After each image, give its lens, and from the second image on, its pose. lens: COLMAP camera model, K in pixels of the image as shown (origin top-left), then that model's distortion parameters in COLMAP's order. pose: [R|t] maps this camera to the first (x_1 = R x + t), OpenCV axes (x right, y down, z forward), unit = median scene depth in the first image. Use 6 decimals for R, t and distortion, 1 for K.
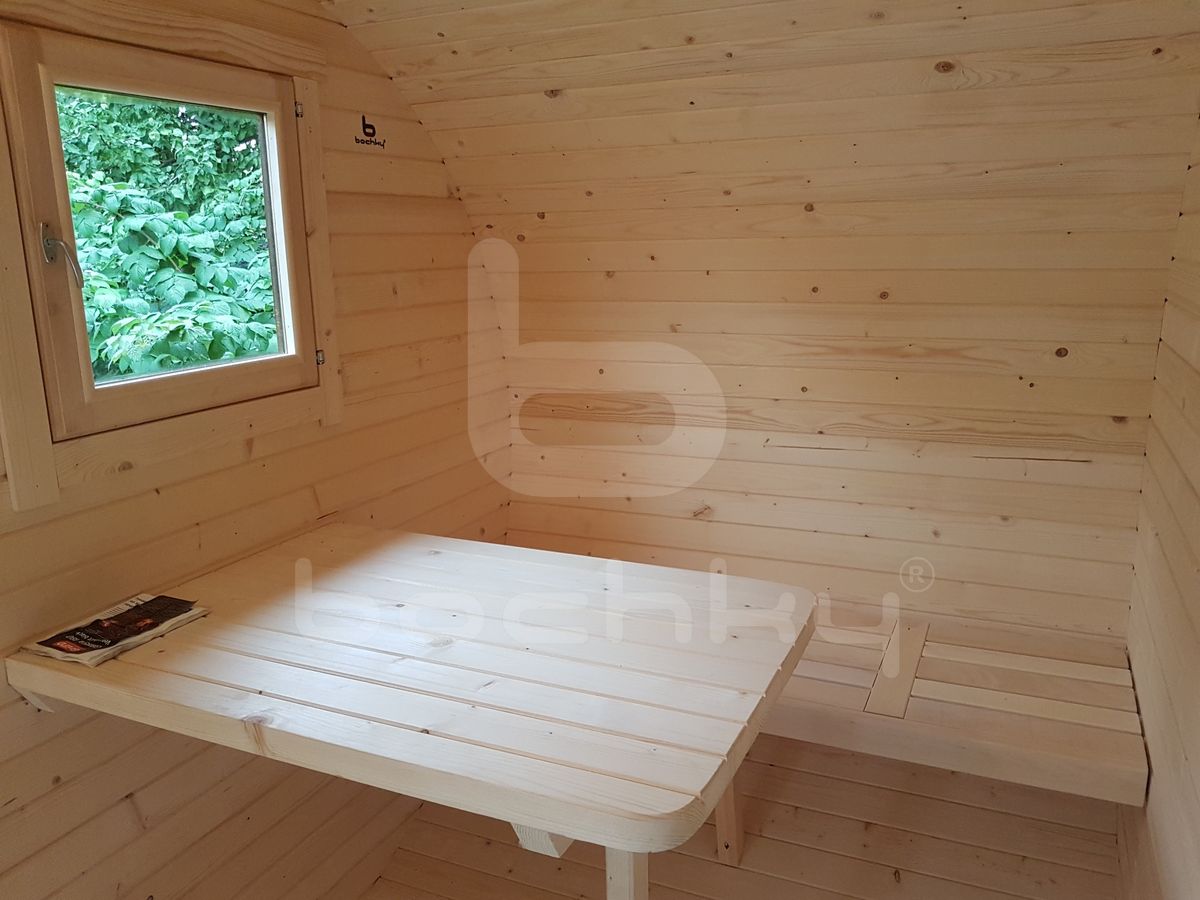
lens RADIAL K [[942.6, 0, 599.9], [0, 942.6, 460.7], [0, 0, 1]] dist [-0.008500, -0.014801]
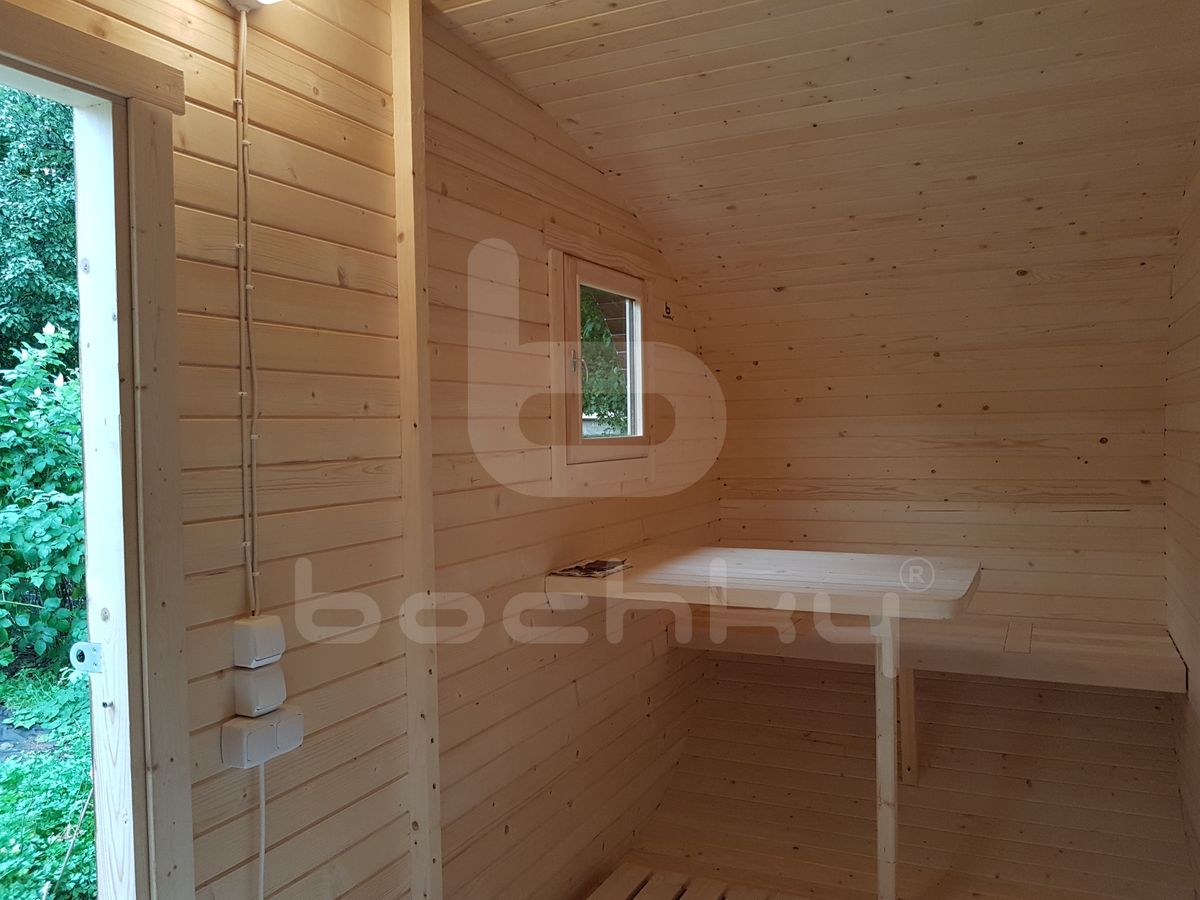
lens RADIAL K [[942.6, 0, 581.2], [0, 942.6, 447.0], [0, 0, 1]] dist [-0.008500, -0.014801]
pose [[0.999301, -0.000679, -0.037381, -0.336717], [-0.007148, 0.977920, -0.208858, 0.236390], [0.036697, 0.208980, 0.977231, -0.589708]]
